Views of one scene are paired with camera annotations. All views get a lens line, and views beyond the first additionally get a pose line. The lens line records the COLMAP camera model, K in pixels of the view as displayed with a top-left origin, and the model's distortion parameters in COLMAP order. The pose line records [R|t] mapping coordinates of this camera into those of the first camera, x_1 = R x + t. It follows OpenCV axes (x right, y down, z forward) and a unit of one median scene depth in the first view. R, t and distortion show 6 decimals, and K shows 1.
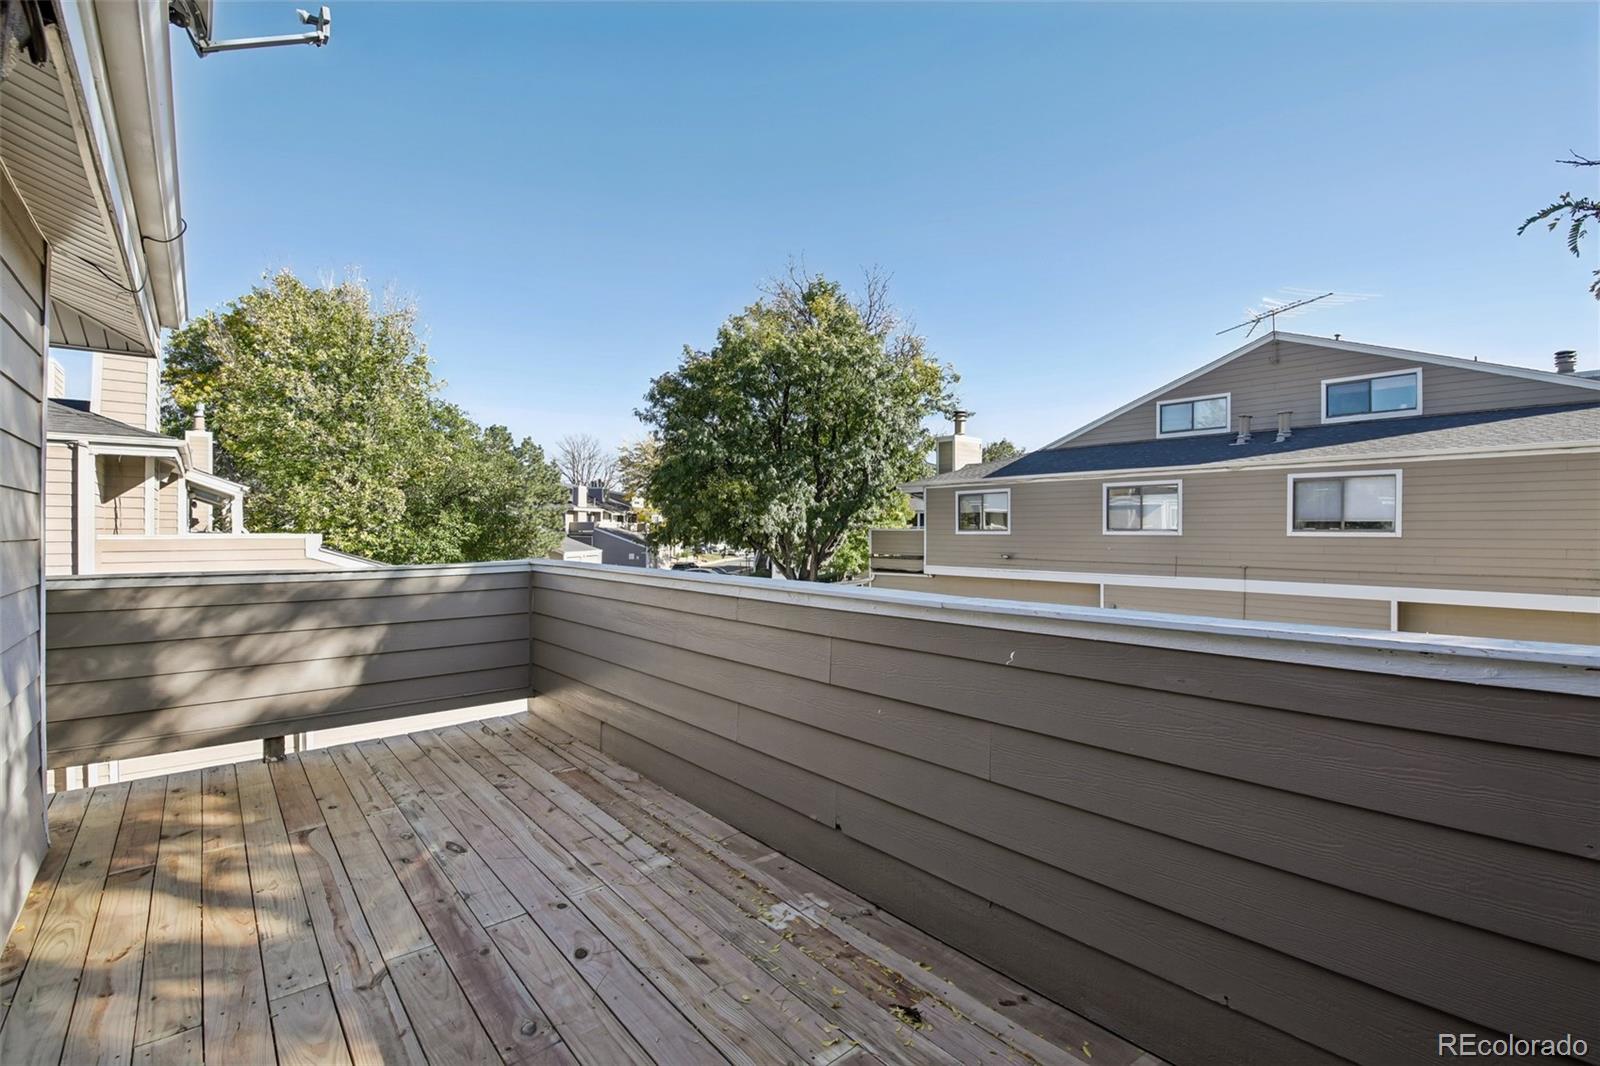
lens RADIAL K [[689.9, 0, 793.4], [0, 689.9, 532.9], [0, 0, 1]] dist [-0.000466, -0.011840]
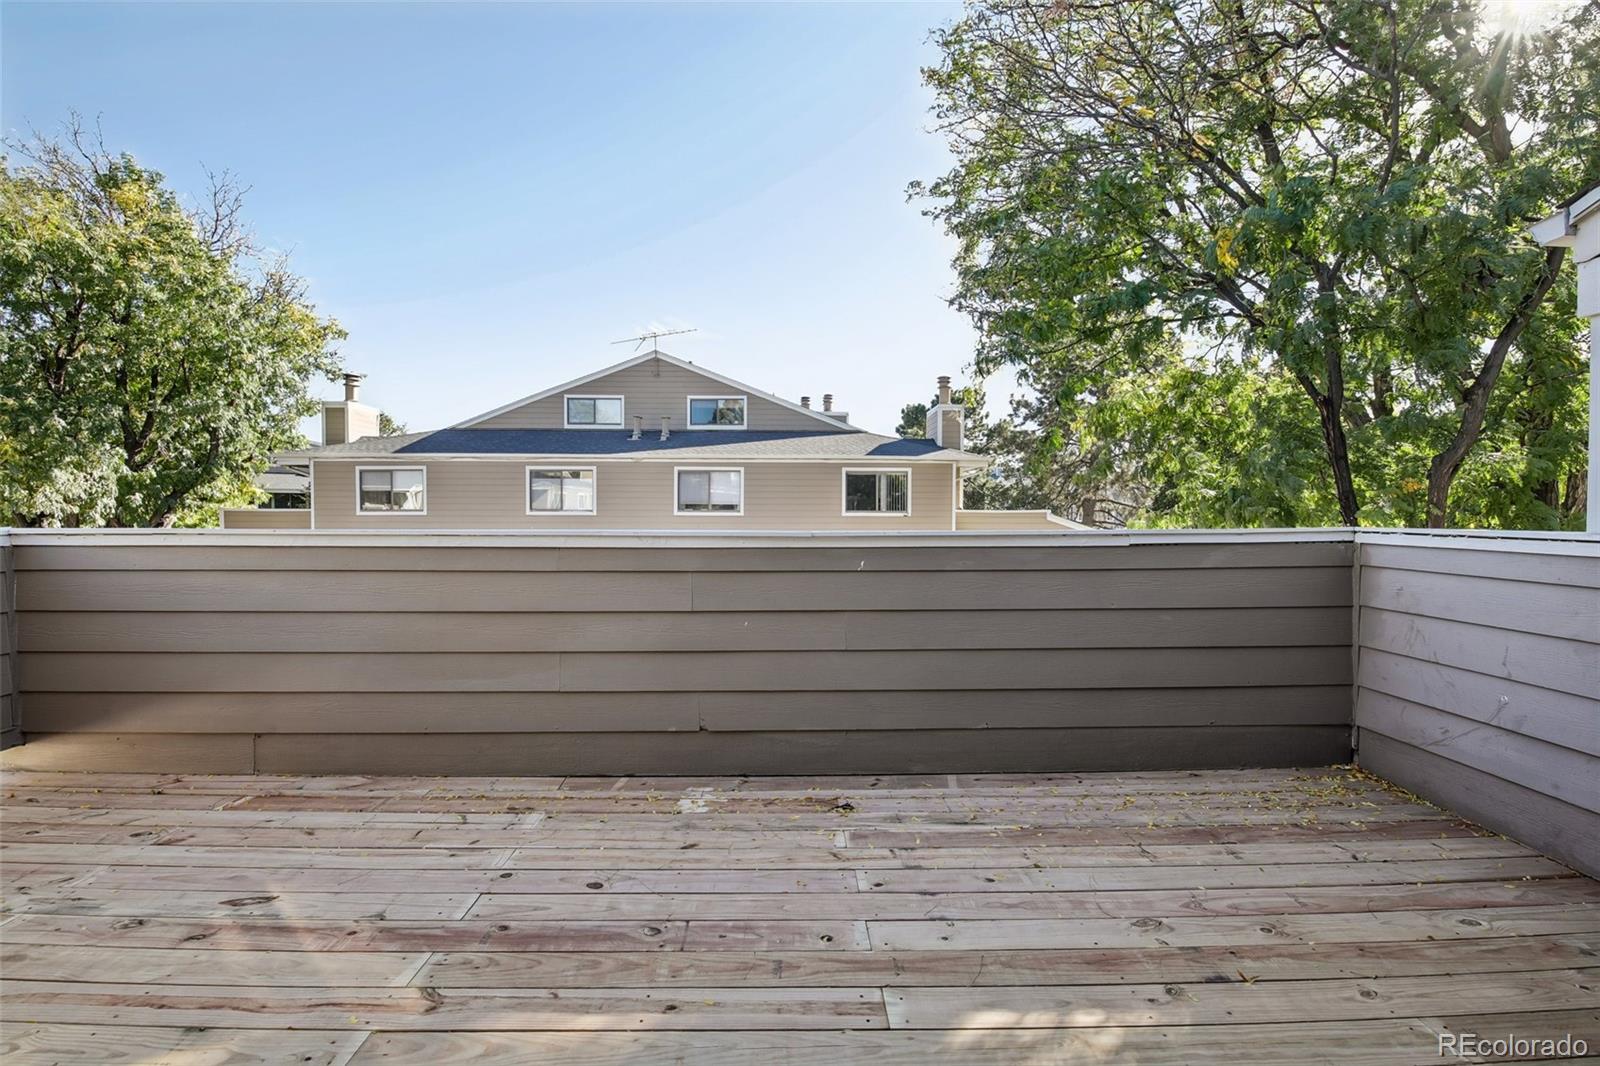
lens RADIAL K [[689.9, 0, 793.4], [0, 689.9, 532.9], [0, 0, 1]] dist [-0.000466, -0.011840]
pose [[0.636779, -0.017840, 0.770840, -0.146714], [0.001779, 0.999764, 0.021669, 0.011630], [-0.771044, -0.012427, 0.636660, 0.022250]]
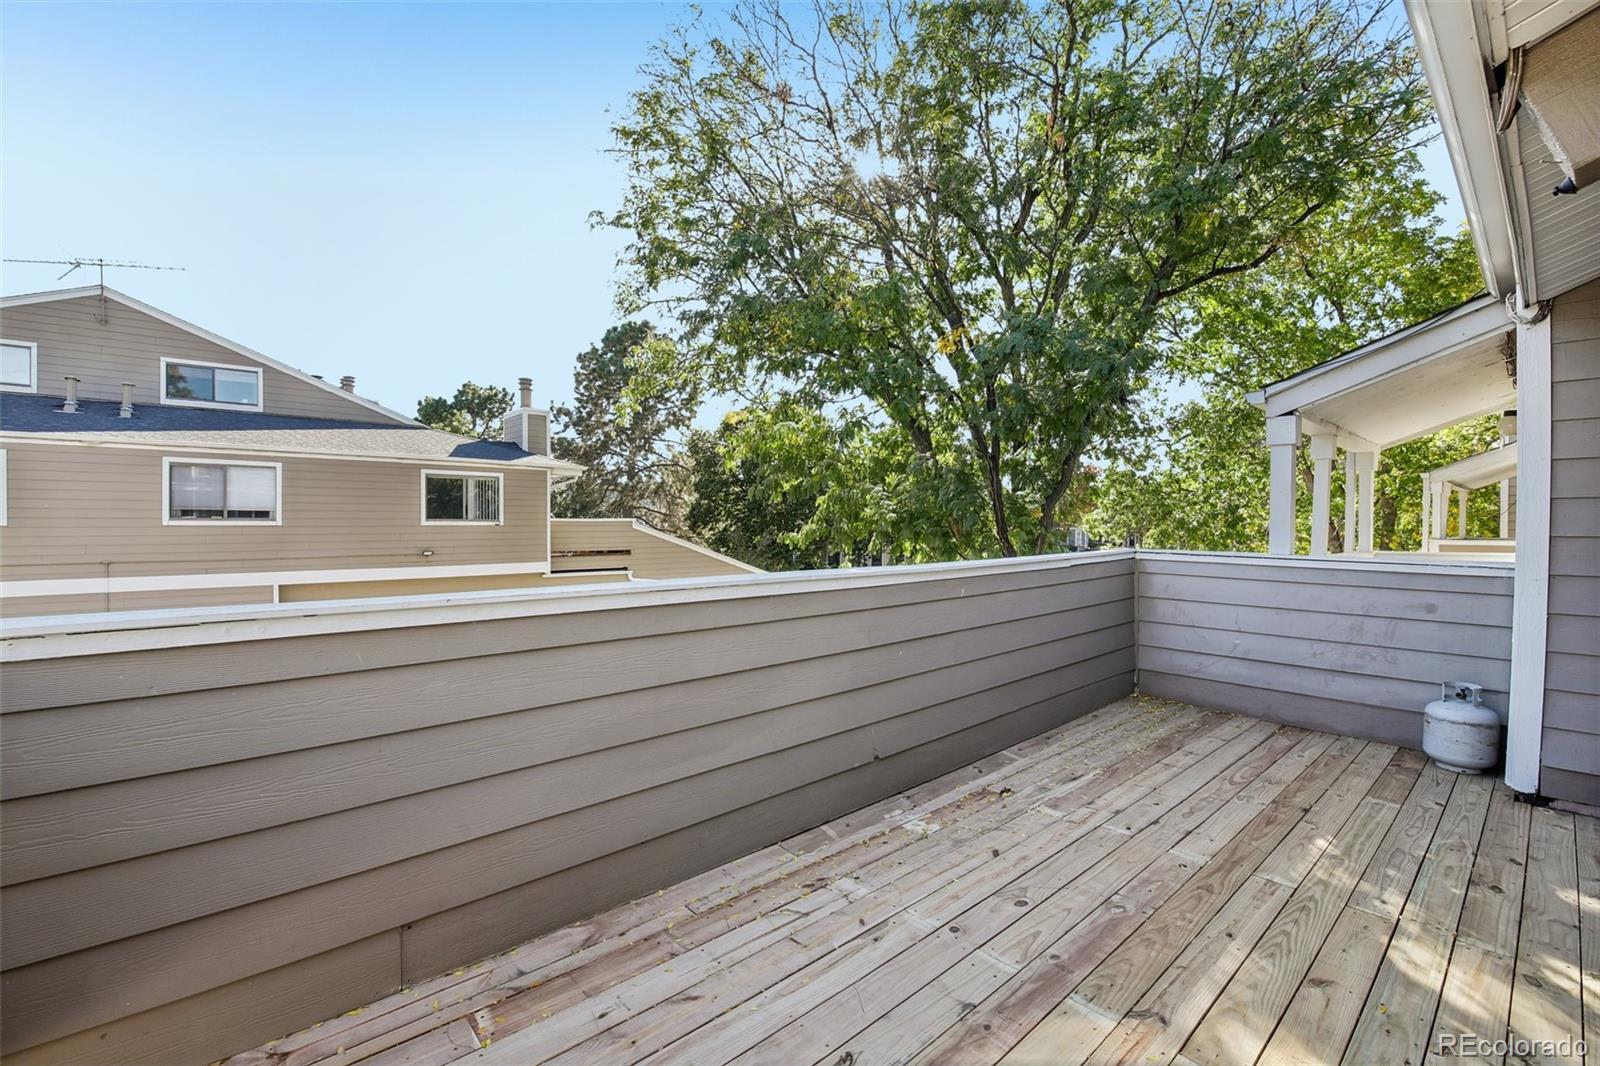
lens RADIAL K [[689.9, 0, 793.4], [0, 689.9, 532.9], [0, 0, 1]] dist [-0.000466, -0.011840]
pose [[-0.021068, -0.018259, 0.999611, -0.230316], [0.000750, 0.999833, 0.018279, -0.001555], [-0.999778, 0.001135, -0.021051, 0.228071]]
